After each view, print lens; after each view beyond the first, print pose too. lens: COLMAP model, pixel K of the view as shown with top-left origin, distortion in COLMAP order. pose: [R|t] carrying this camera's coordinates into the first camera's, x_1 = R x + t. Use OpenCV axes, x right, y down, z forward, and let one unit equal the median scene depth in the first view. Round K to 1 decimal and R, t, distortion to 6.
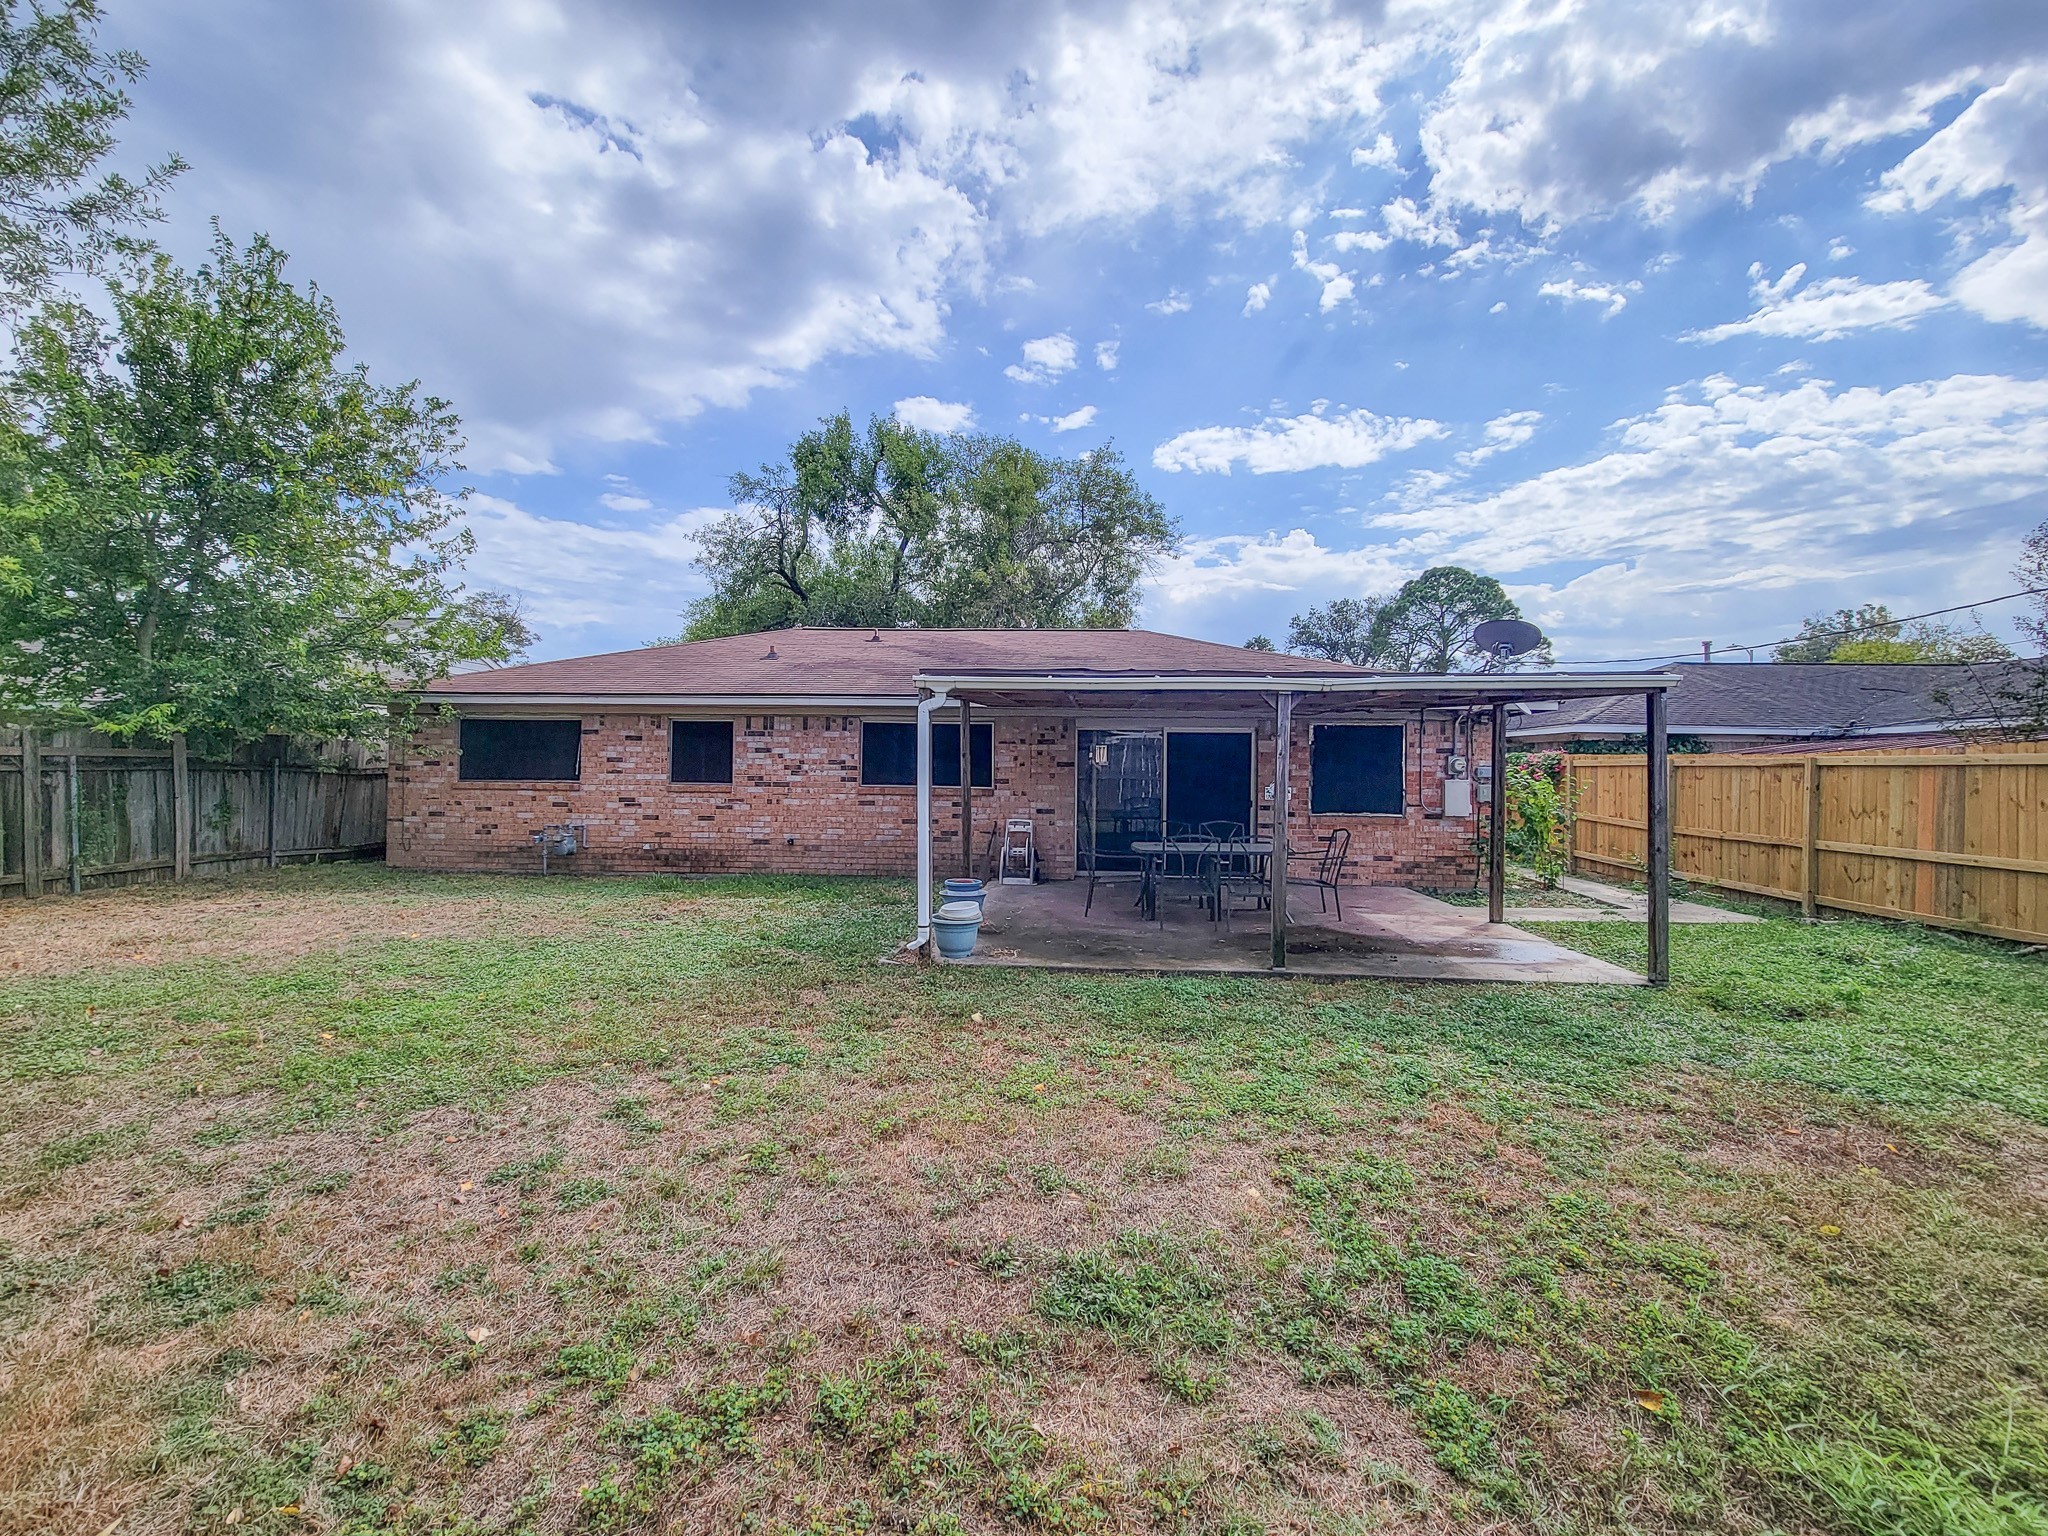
lens RADIAL K [[841.8, 0, 1024.4], [0, 841.8, 763.4], [0, 0, 1]] dist [0.002074, -0.000381]
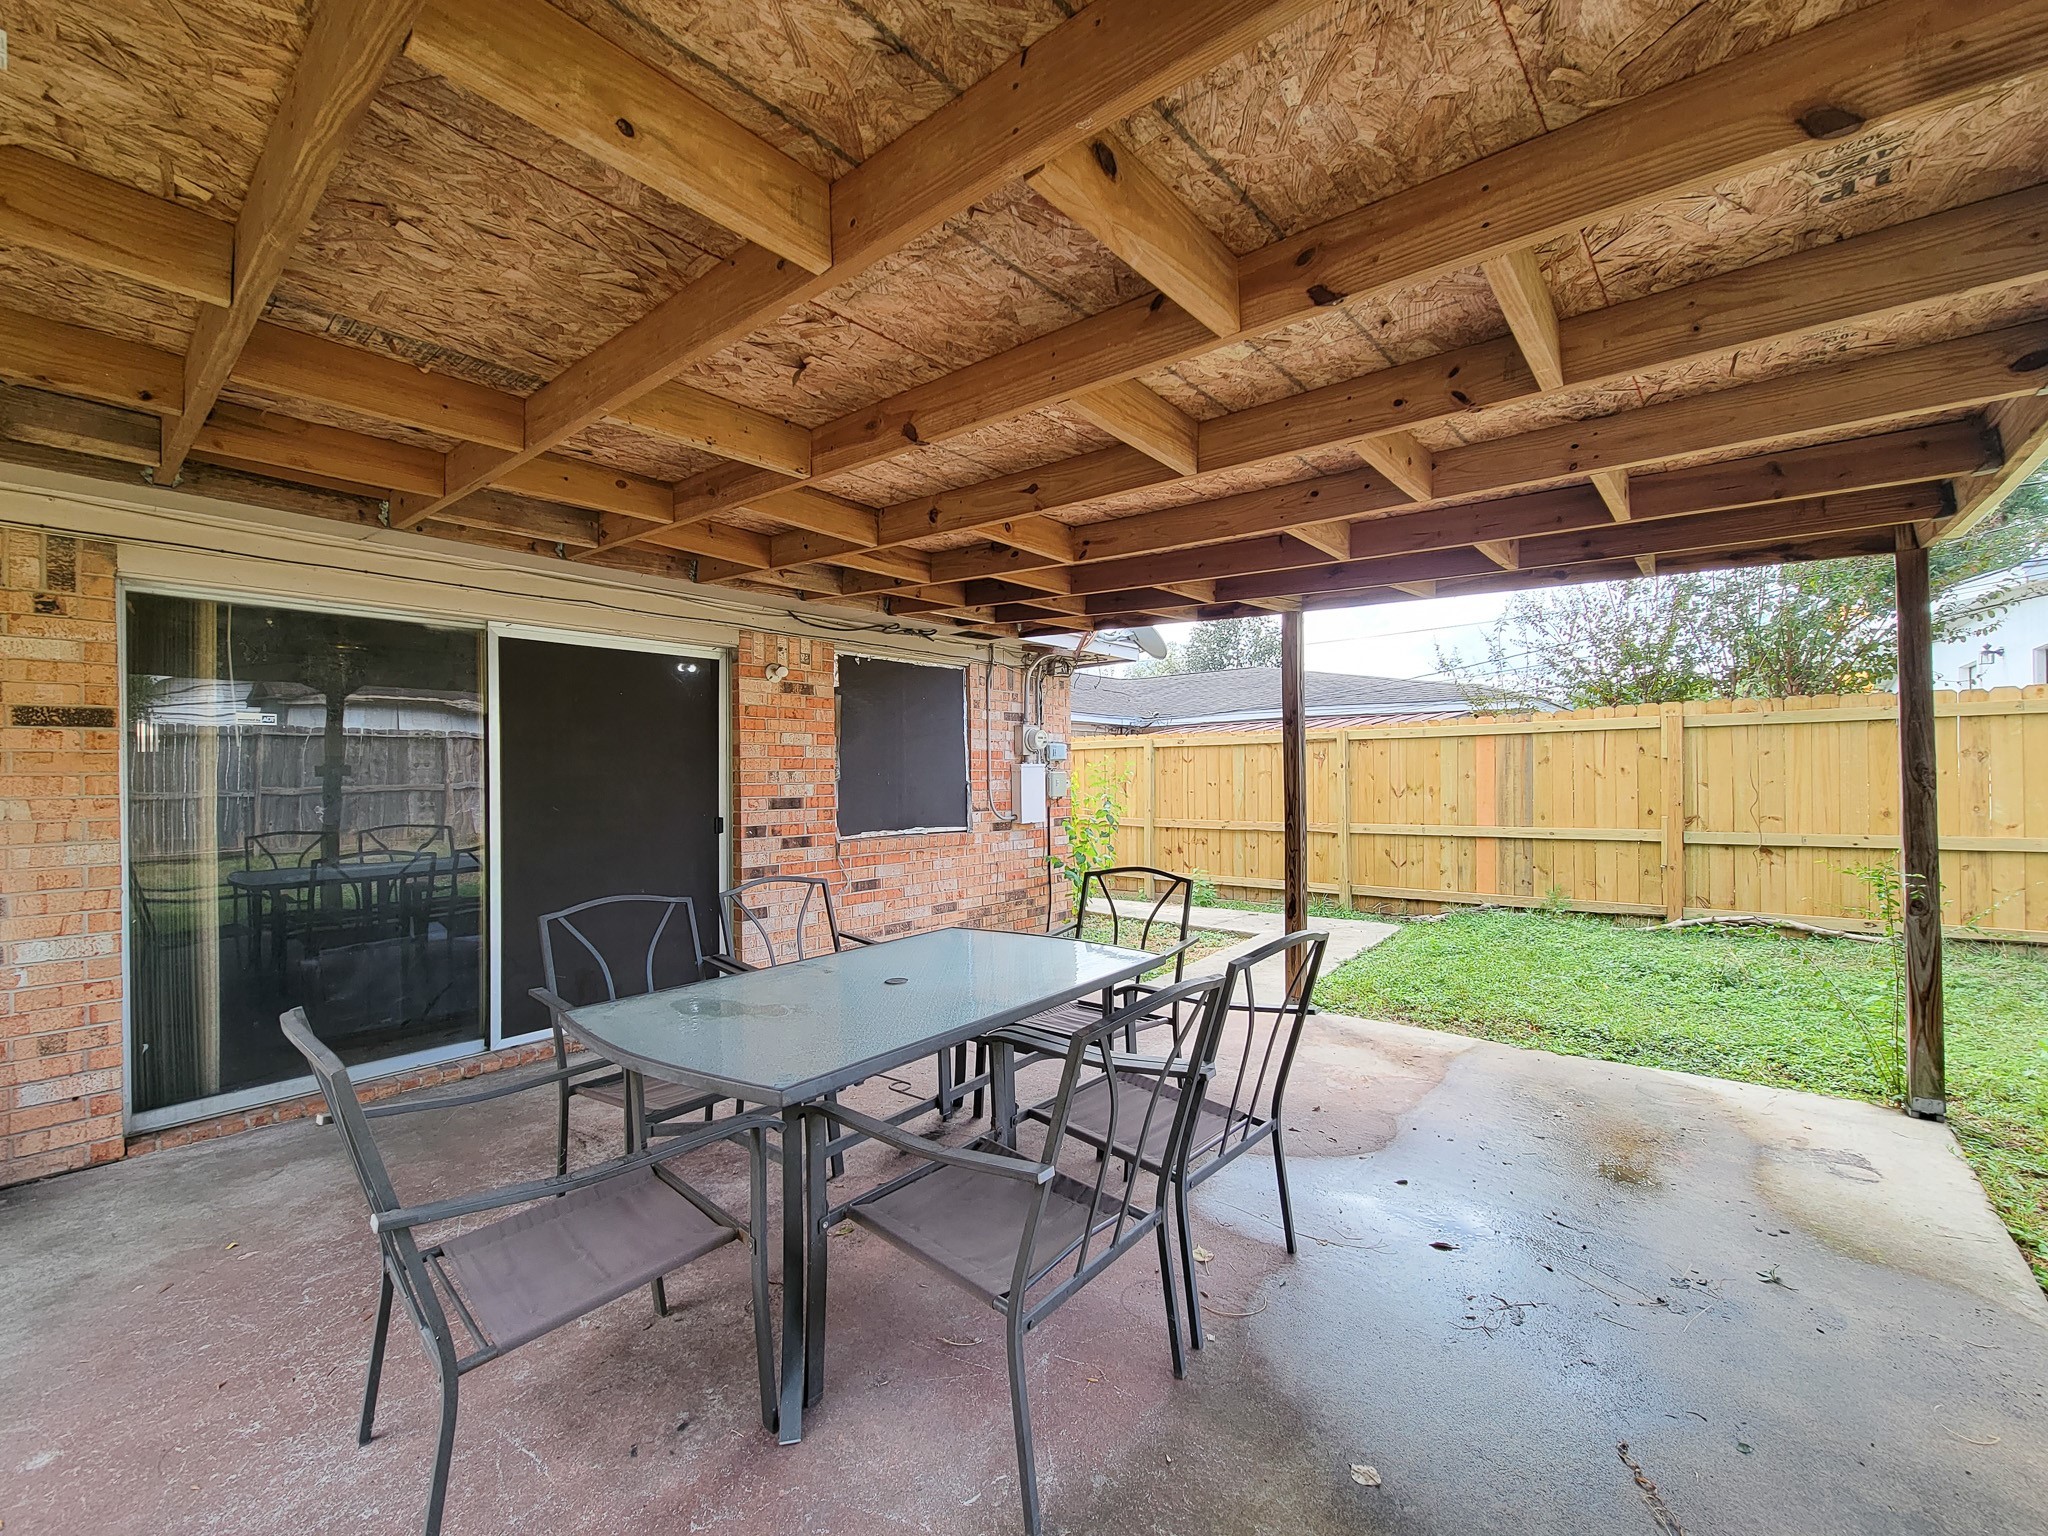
lens RADIAL K [[841.8, 0, 1030.7], [0, 841.8, 765.5], [0, 0, 1]] dist [0.002074, -0.000381]
pose [[0.591380, -0.009158, 0.806341, 0.016713], [0.017239, 0.999851, -0.001288, 0.021367], [-0.806209, 0.014663, 0.591450, 0.631644]]
